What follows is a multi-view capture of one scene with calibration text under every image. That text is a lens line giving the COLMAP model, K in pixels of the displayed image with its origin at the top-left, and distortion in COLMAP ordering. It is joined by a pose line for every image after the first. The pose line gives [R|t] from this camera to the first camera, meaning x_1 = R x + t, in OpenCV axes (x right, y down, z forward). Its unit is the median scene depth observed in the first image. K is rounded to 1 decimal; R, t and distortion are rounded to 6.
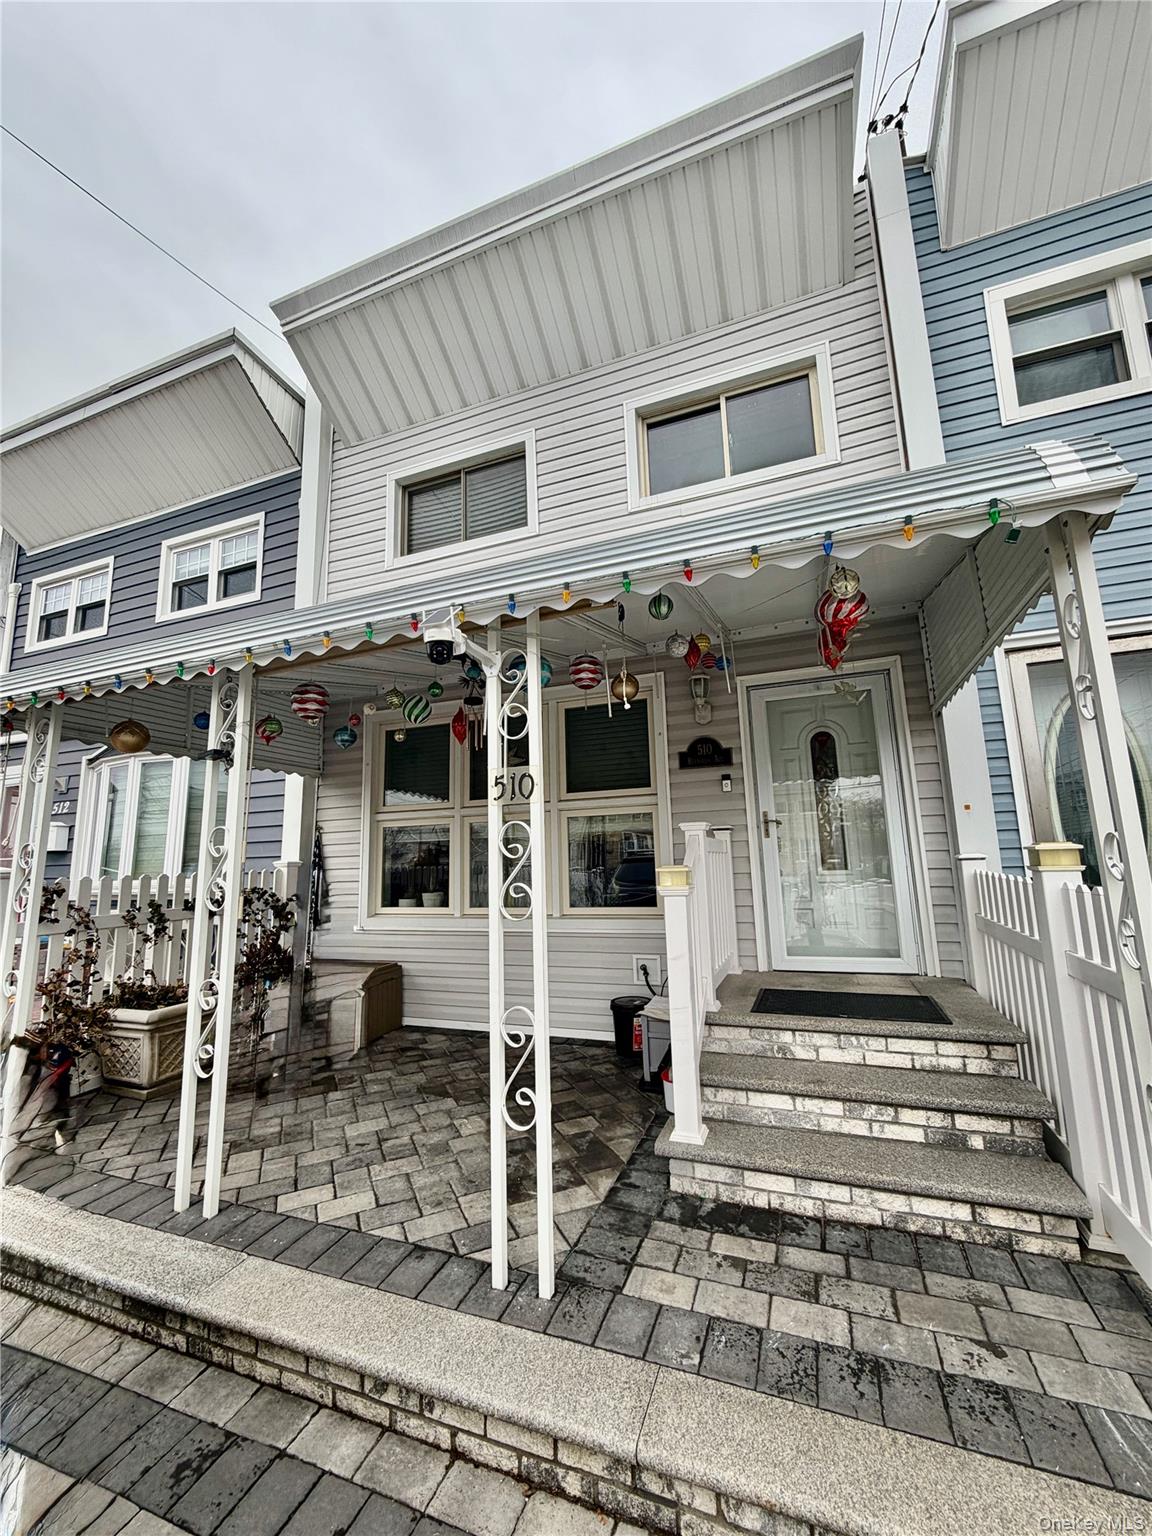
lens RADIAL K [[607.0, 0, 576.9], [0, 607.0, 768.4], [0, 0, 1]] dist [-0.002225, -0.000222]
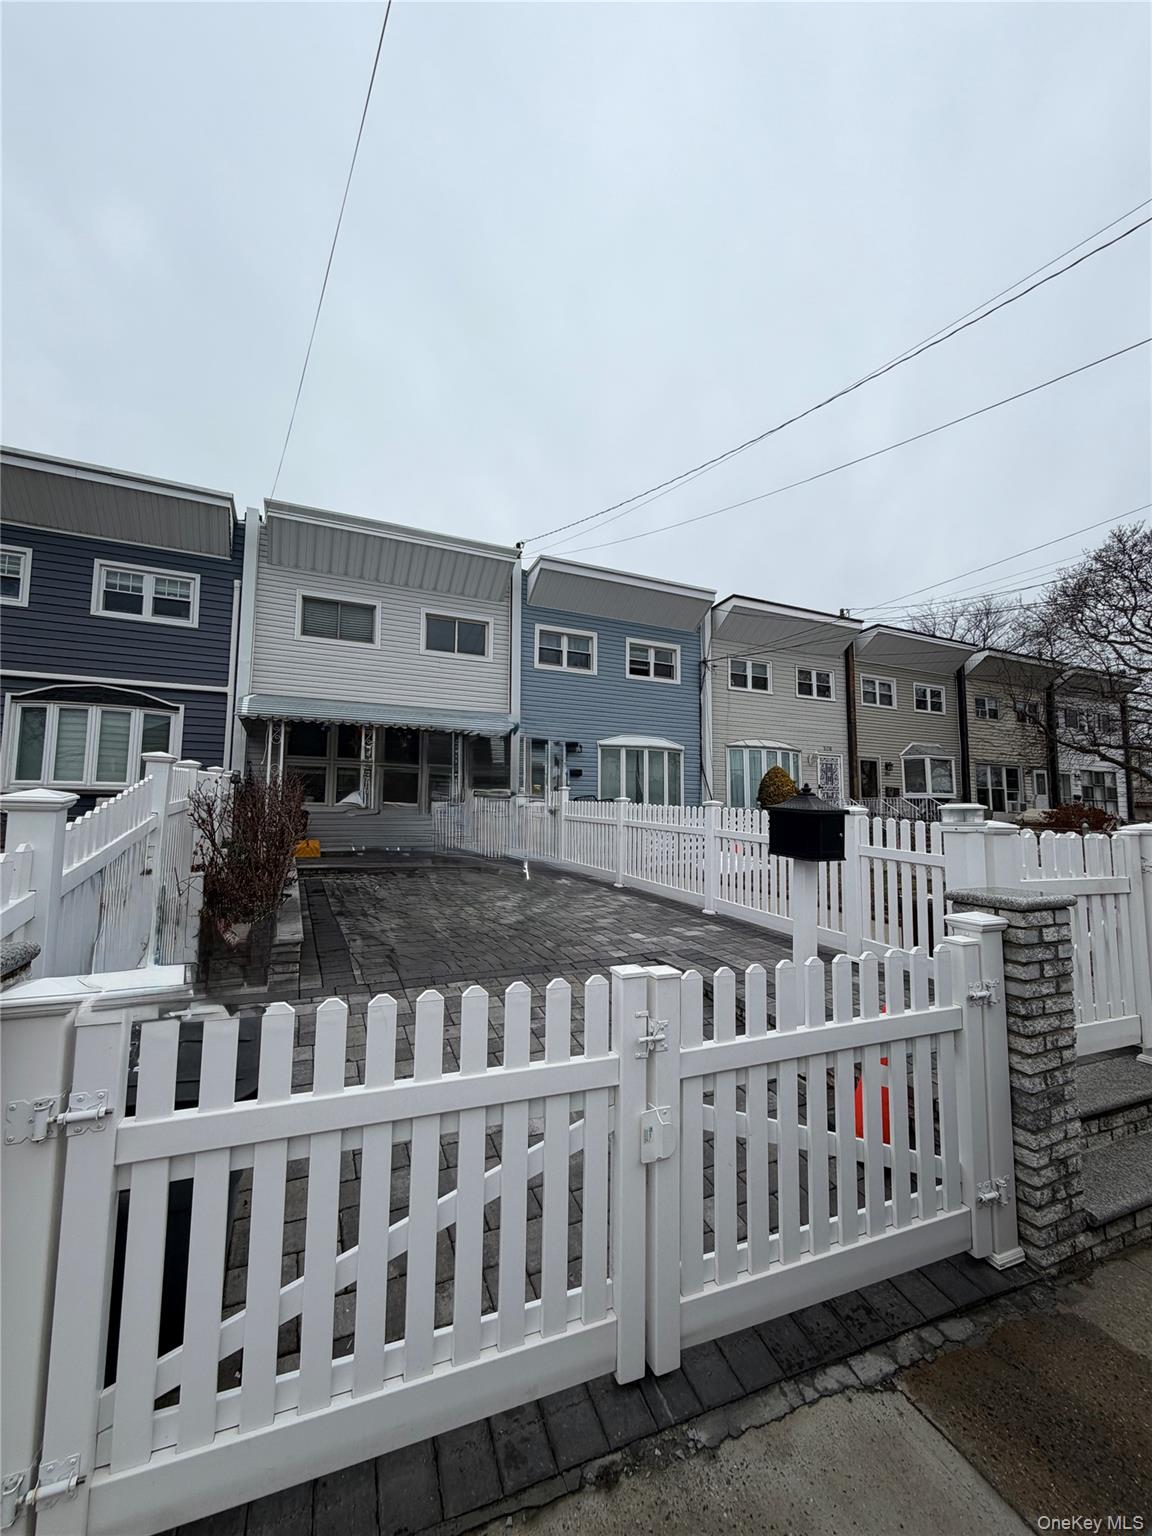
lens RADIAL K [[607.0, 0, 568.6], [0, 607.0, 761.3], [0, 0, 1]] dist [-0.002225, -0.000222]
pose [[0.705860, 0.090836, 0.702503, -1.443269], [-0.140040, 0.990065, 0.012690, -0.104576], [-0.694371, -0.107336, 0.711567, -1.548427]]
